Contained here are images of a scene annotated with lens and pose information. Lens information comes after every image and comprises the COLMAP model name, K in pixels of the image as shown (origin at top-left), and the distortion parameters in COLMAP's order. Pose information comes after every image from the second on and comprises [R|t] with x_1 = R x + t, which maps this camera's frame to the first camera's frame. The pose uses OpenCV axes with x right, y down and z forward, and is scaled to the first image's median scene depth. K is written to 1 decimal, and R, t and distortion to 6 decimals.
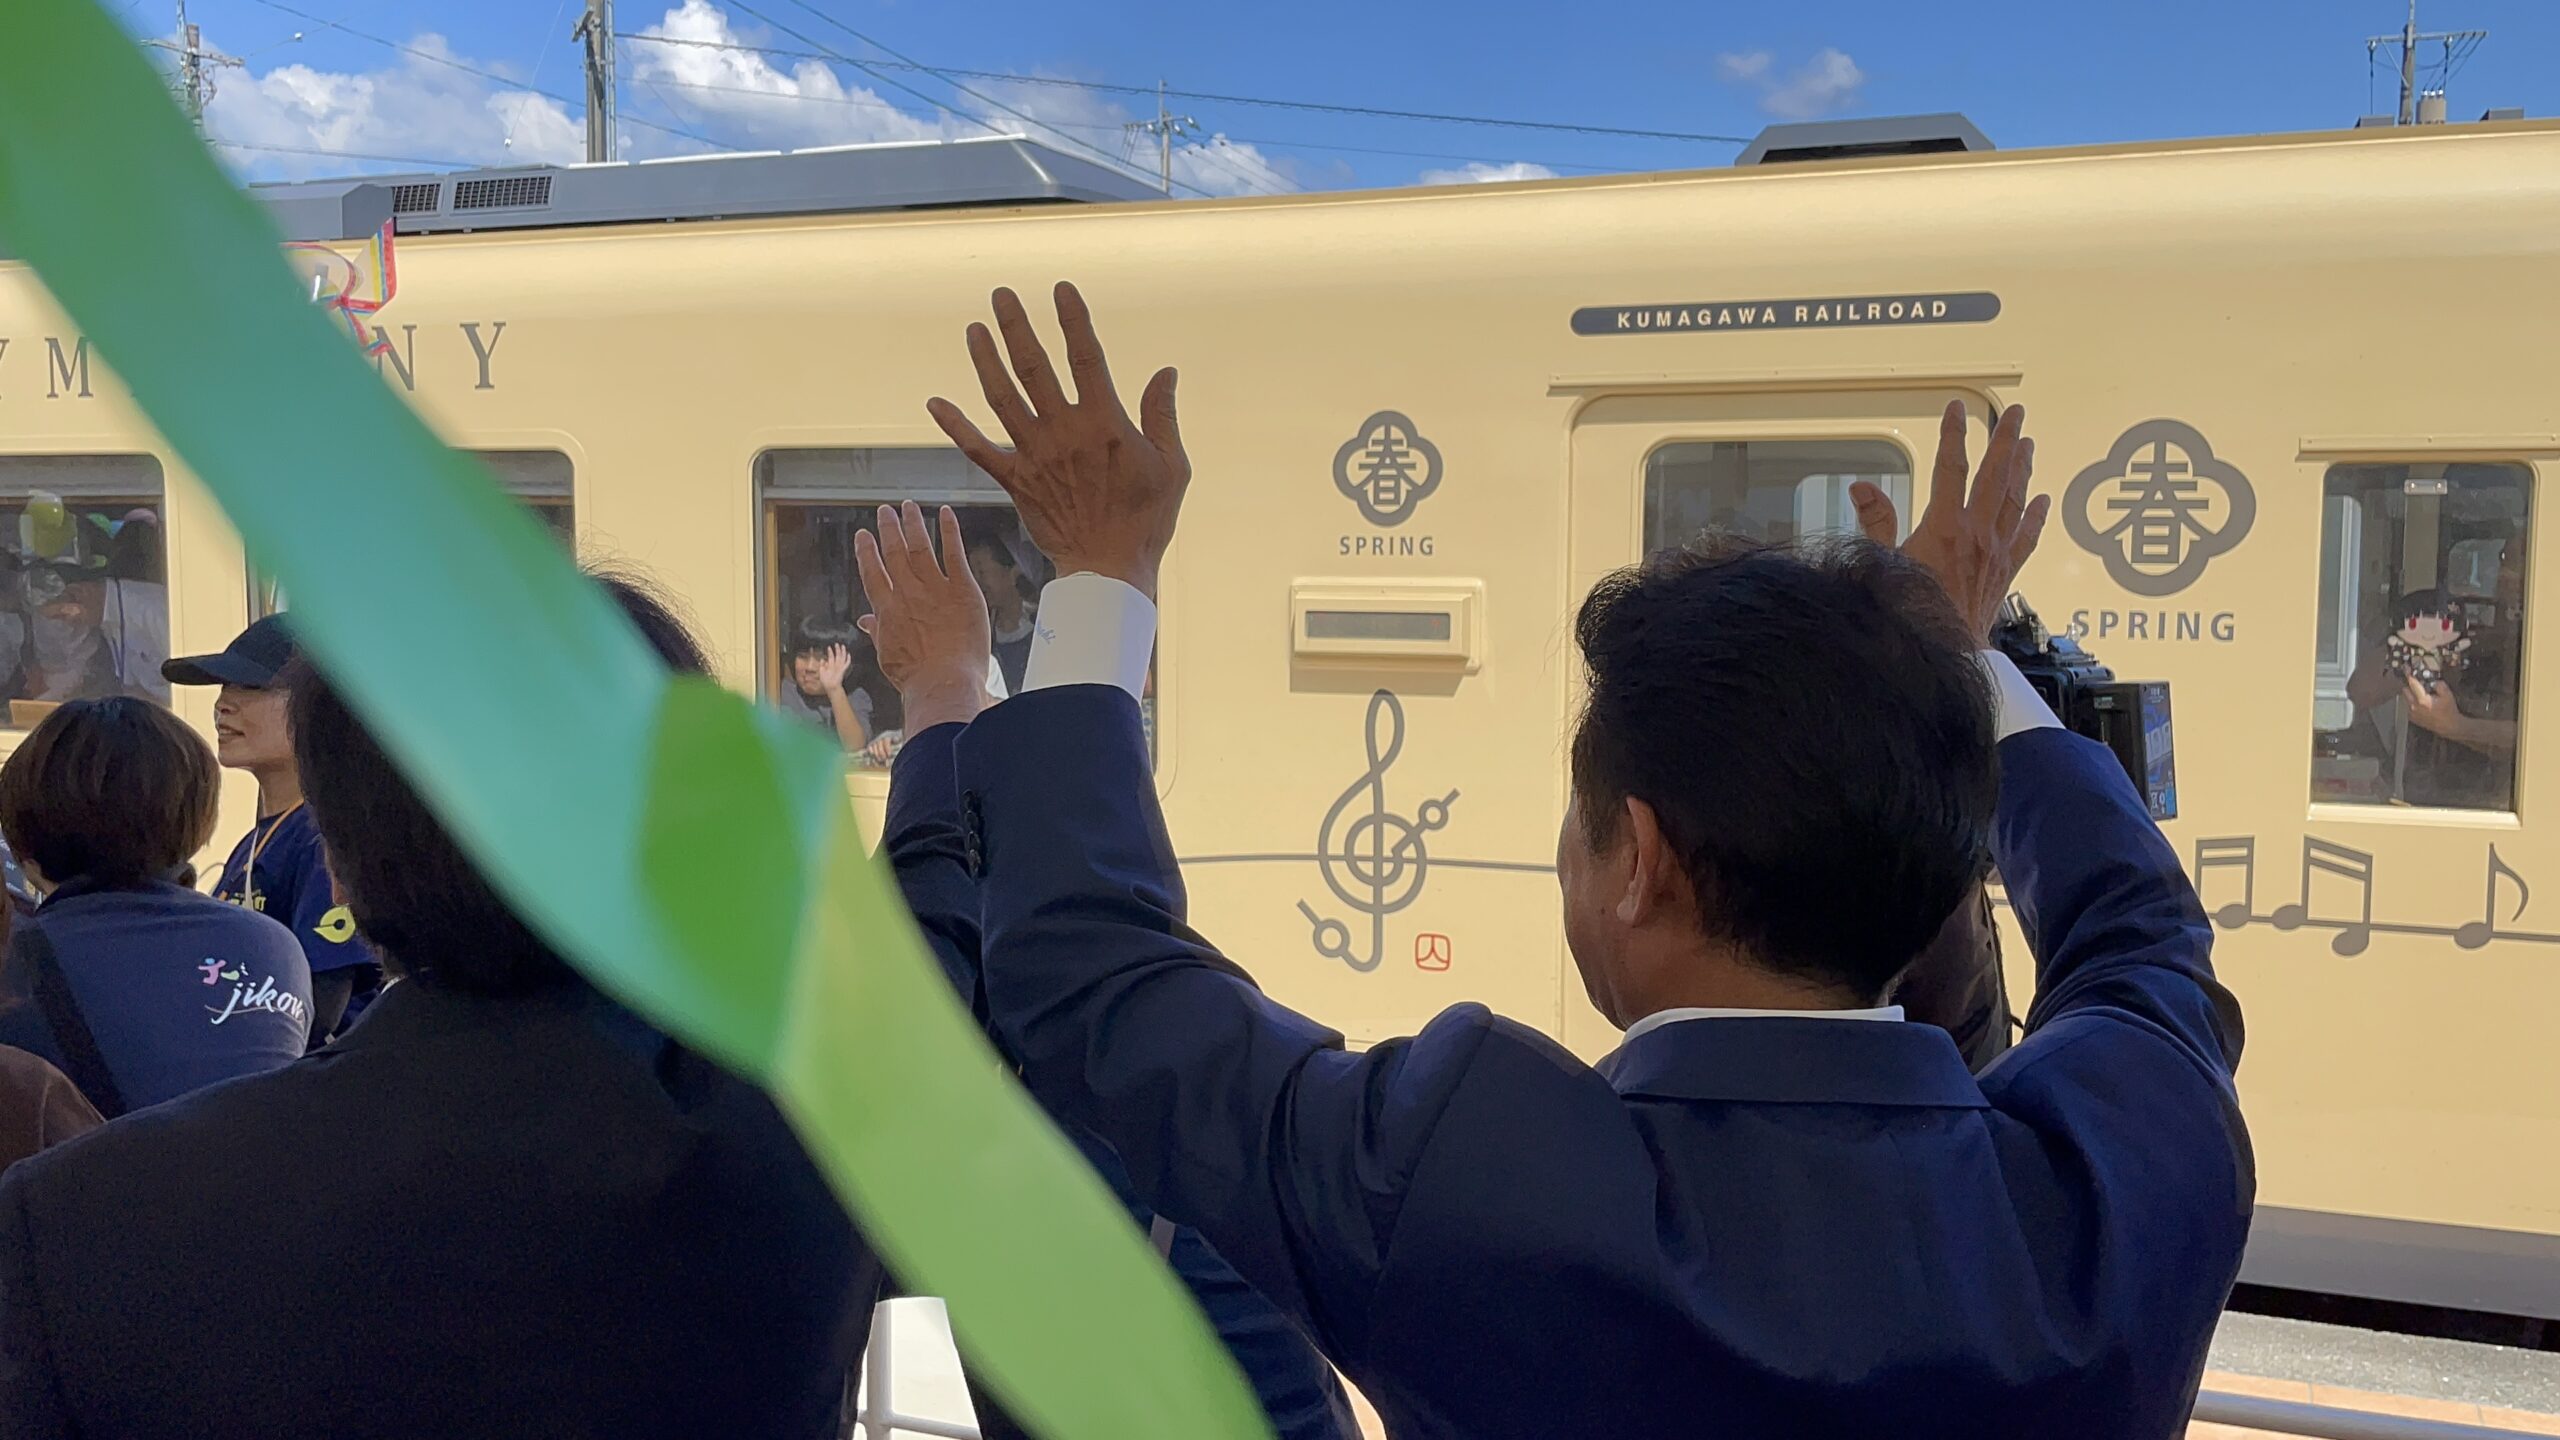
lens RADIAL K [[2133.3, 0, 1277.4], [0, 2133.3, 722.7], [0, 0, 1]] dist [-0.016115, -0.018516]
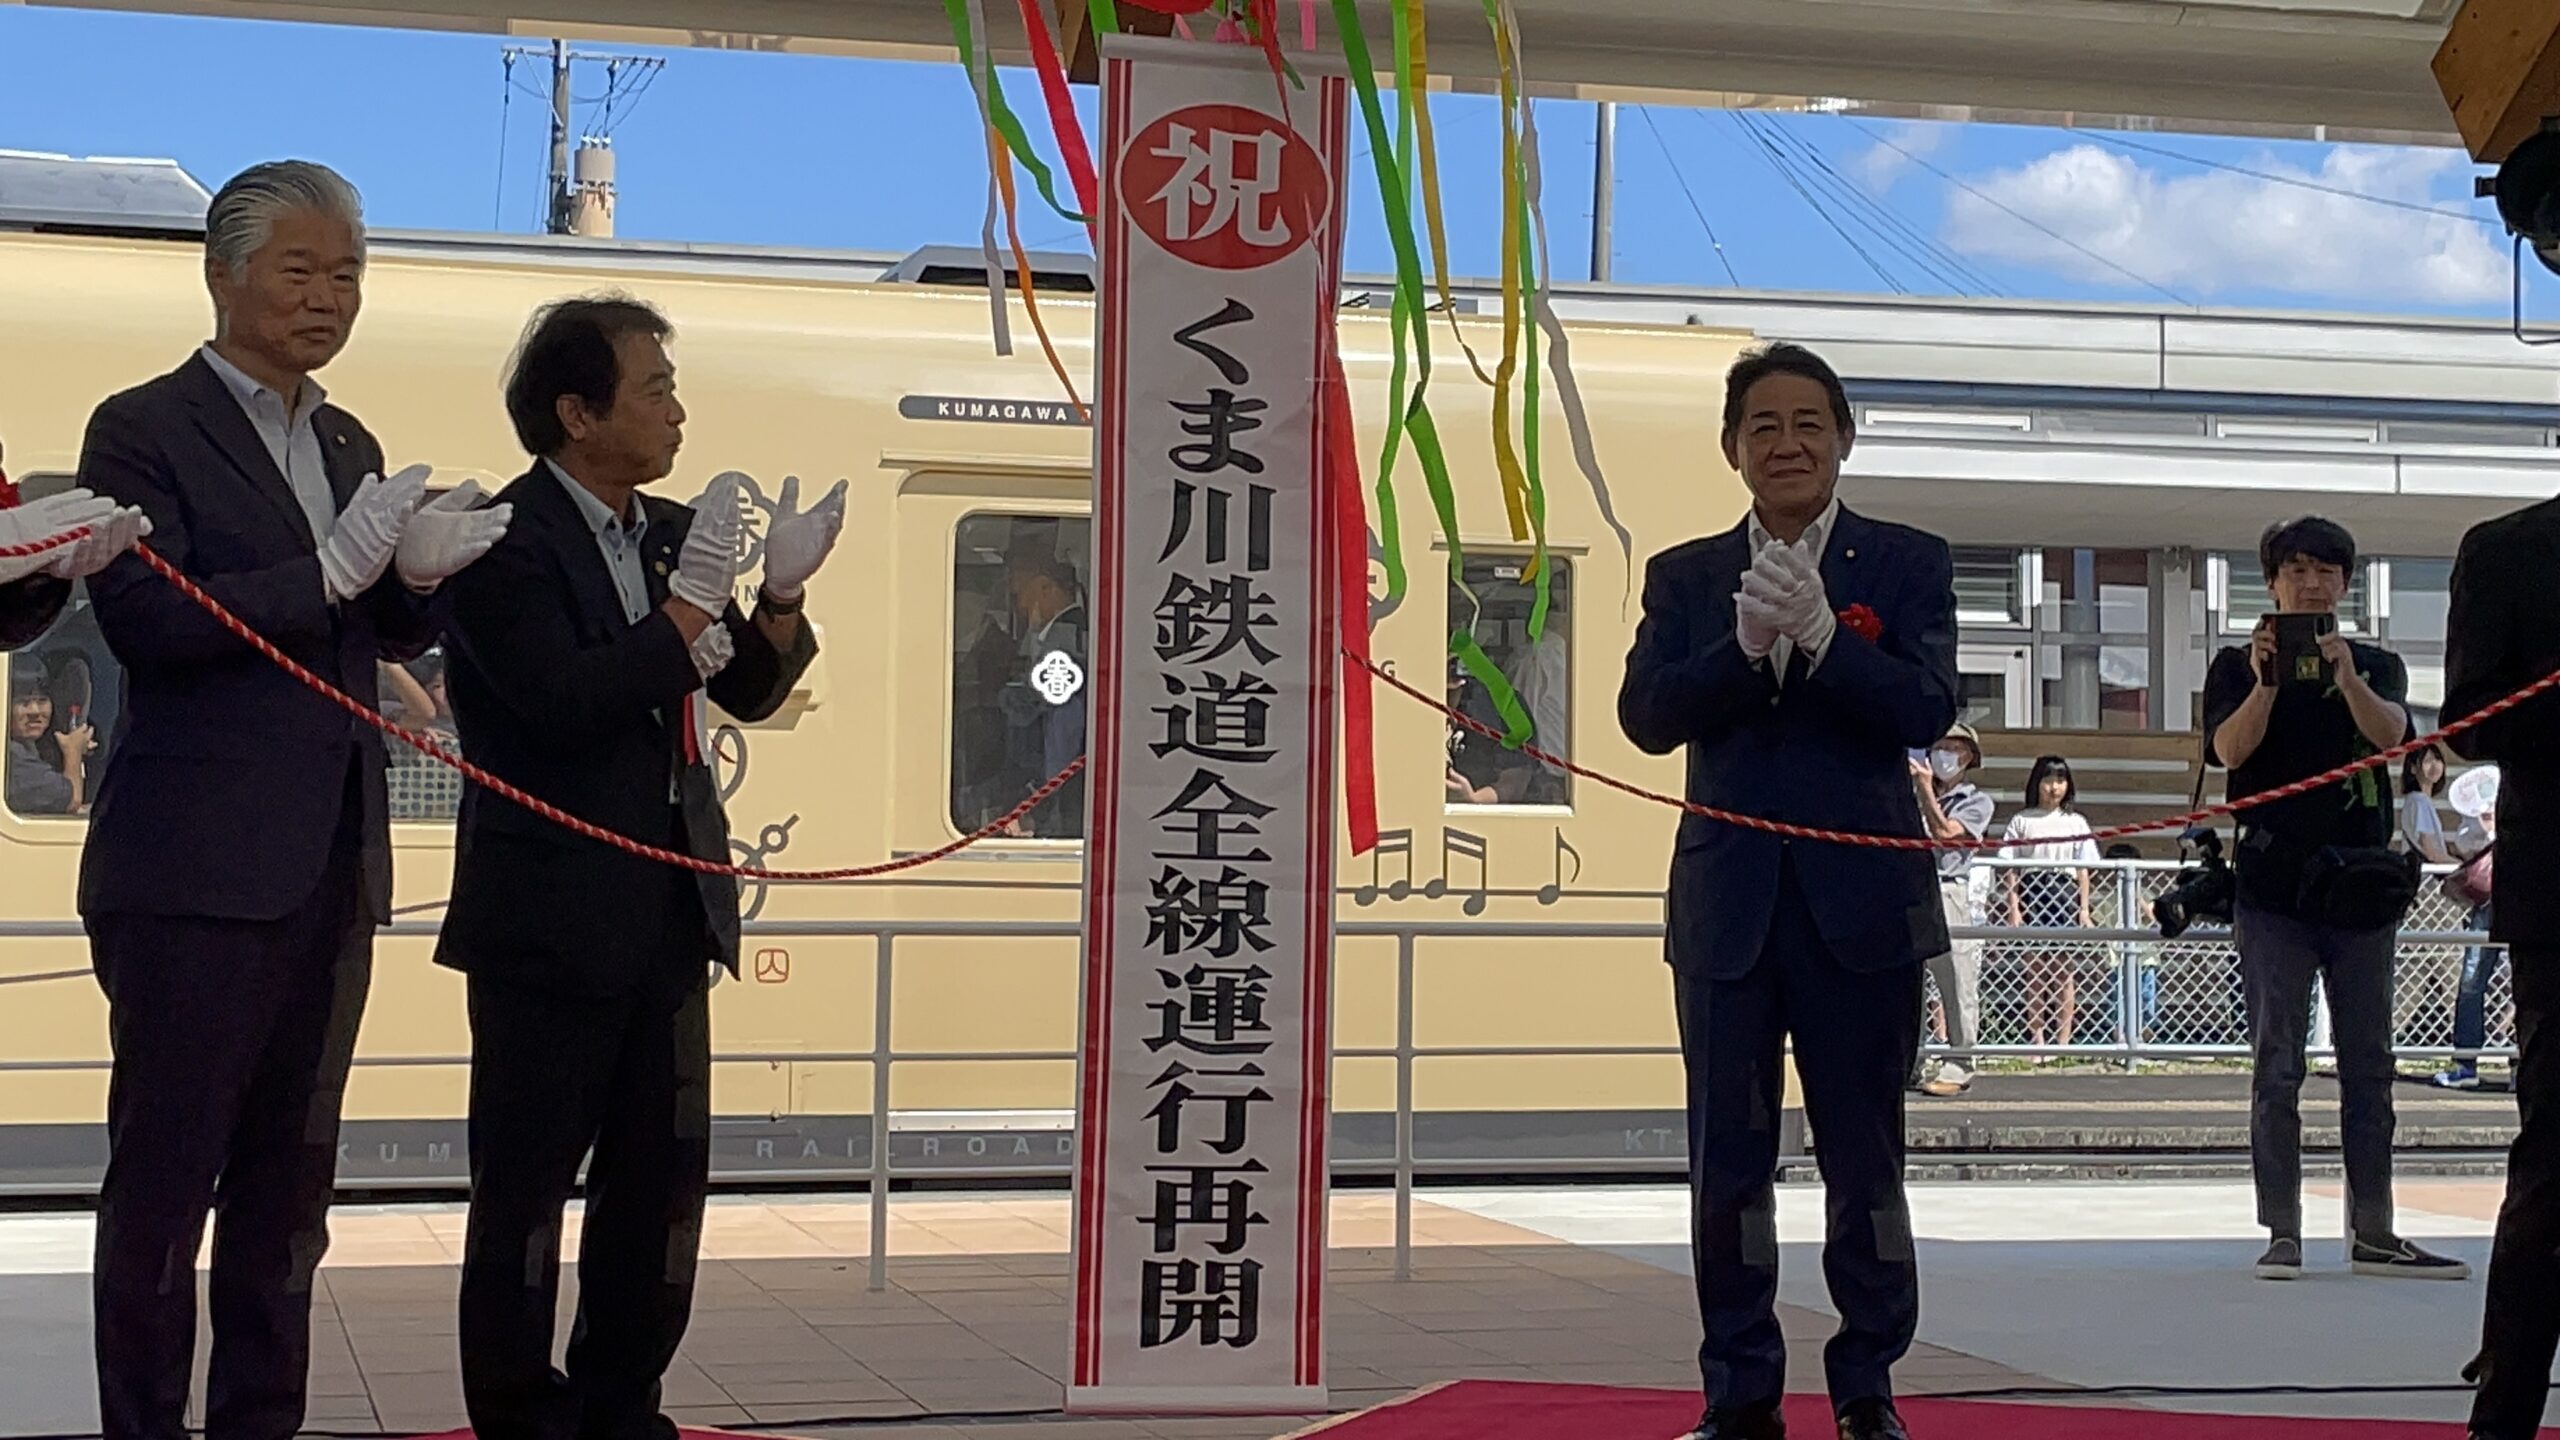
lens RADIAL K [[4716.8, 0, 1279.9], [0, 4716.8, 718.7], [0, 0, 1]] dist [0.007896, 0.000000]
pose [[0.730543, 0.034418, 0.681999, -1.486445], [0.053761, 0.992730, -0.107687, 0.274375], [-0.680747, 0.115335, 0.723381, -1.001579]]
